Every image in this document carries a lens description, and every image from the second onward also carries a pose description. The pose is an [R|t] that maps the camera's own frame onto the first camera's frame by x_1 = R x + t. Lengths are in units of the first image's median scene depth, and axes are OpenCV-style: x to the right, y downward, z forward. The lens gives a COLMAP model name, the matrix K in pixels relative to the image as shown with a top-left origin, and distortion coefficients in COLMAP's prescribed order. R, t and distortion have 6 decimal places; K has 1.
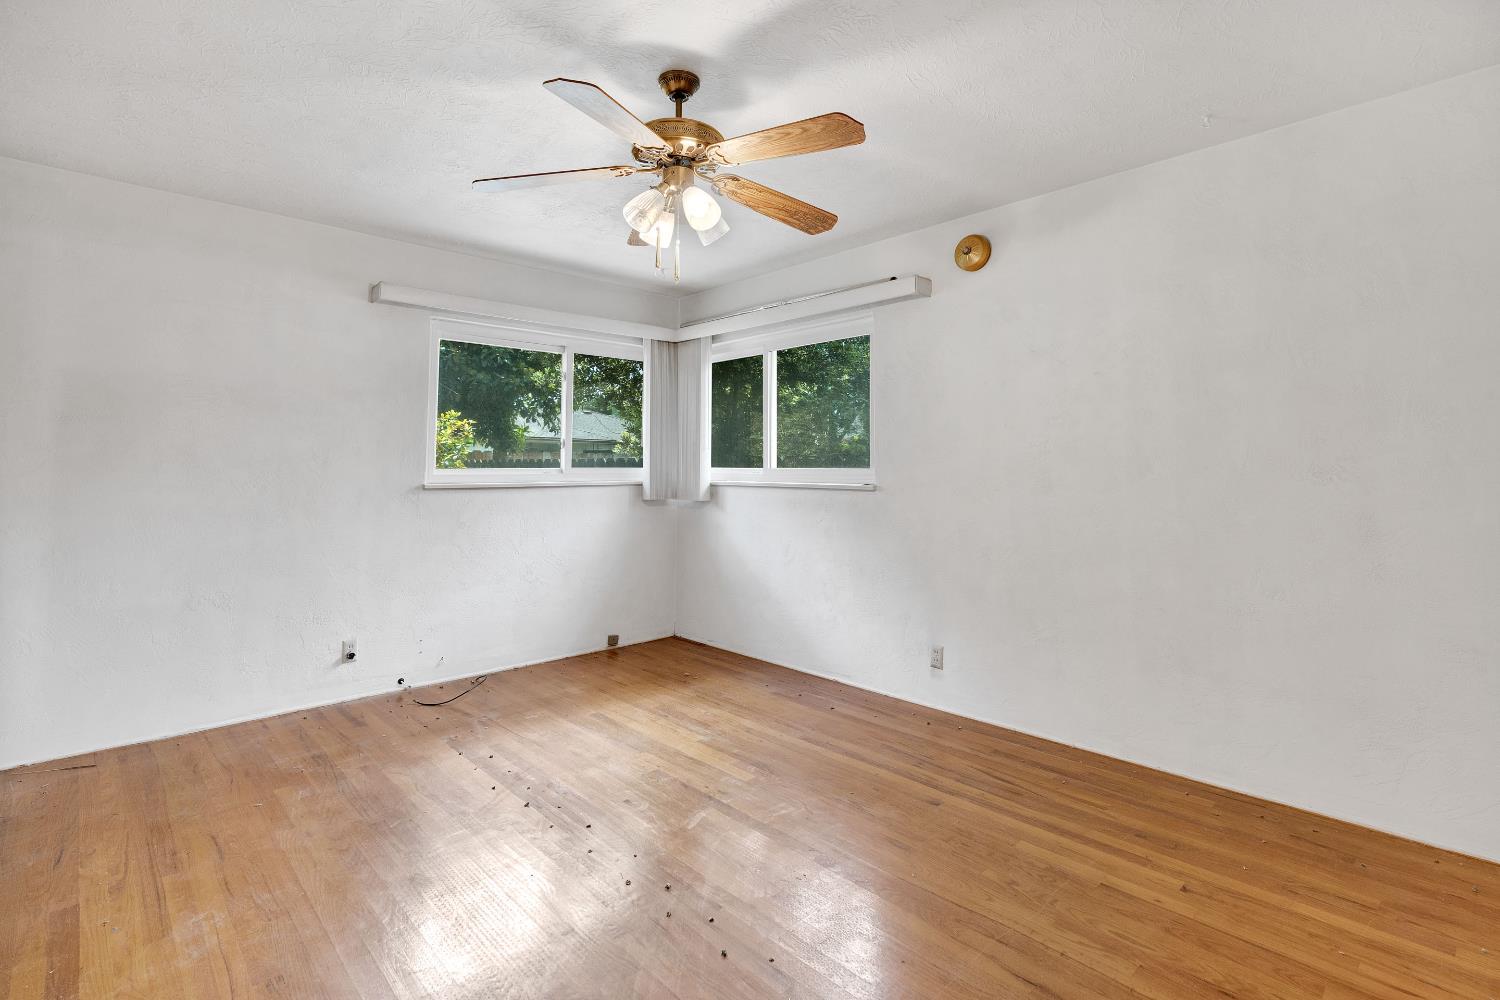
lens RADIAL K [[682.0, 0, 753.6], [0, 682.0, 494.2], [0, 0, 1]] dist [-0.009685, 0.000469]
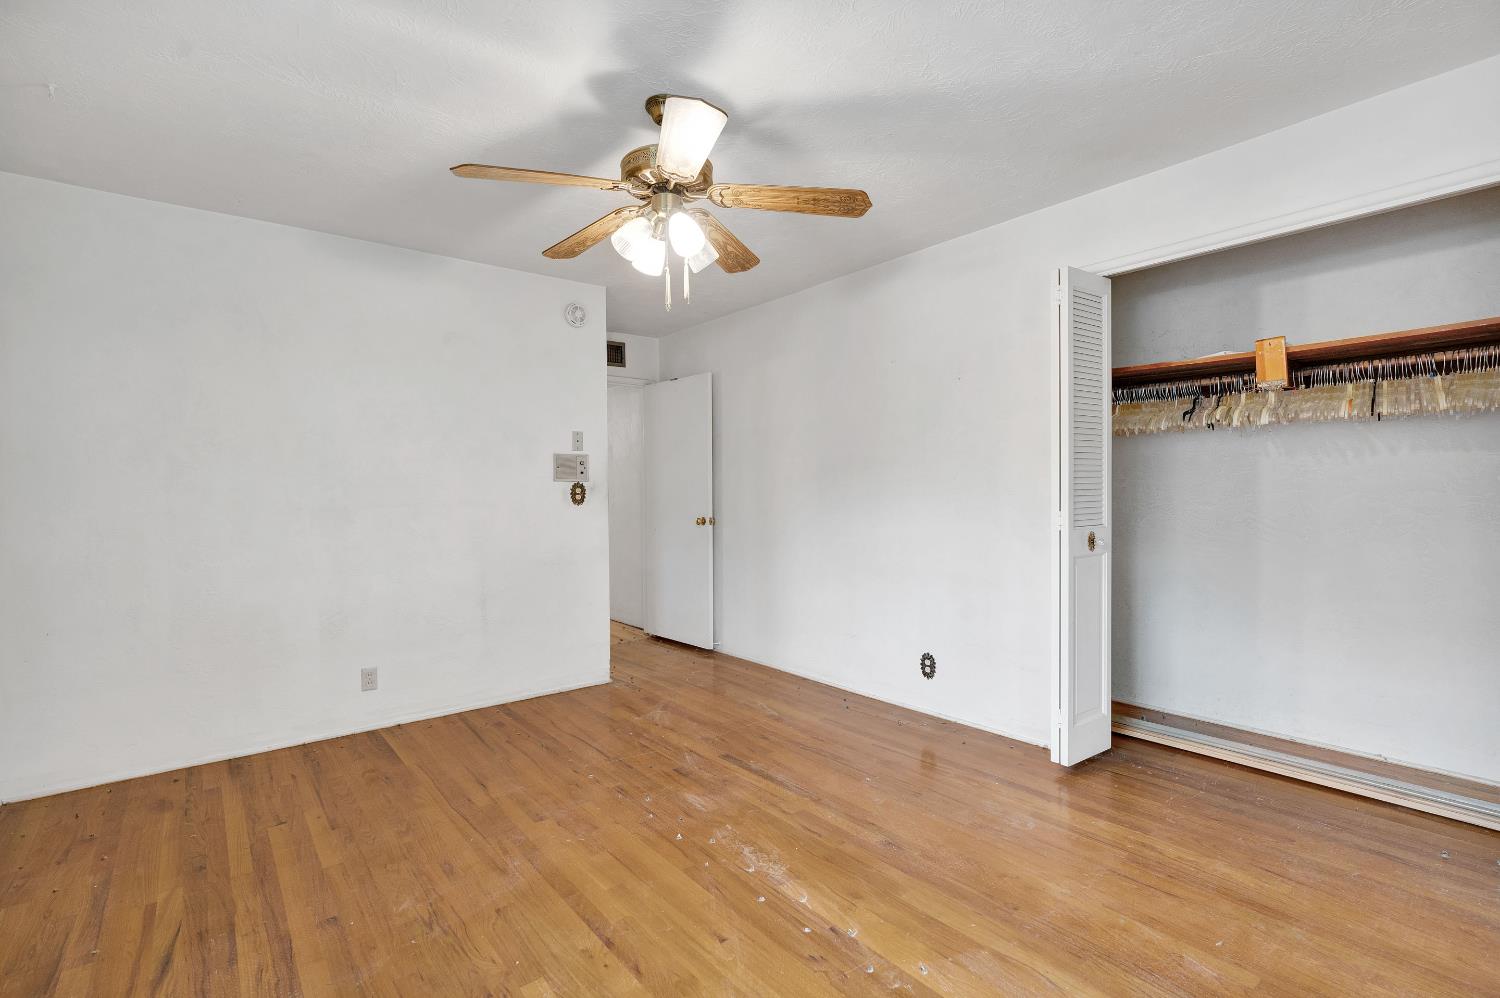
lens RADIAL K [[682.0, 0, 753.6], [0, 682.0, 493.2], [0, 0, 1]] dist [-0.009685, 0.000469]
pose [[-0.996874, 0.007838, 0.078619, -0.308823], [0.011139, 0.999071, 0.041636, -0.071433], [-0.078219, 0.042382, -0.996035, 1.876297]]
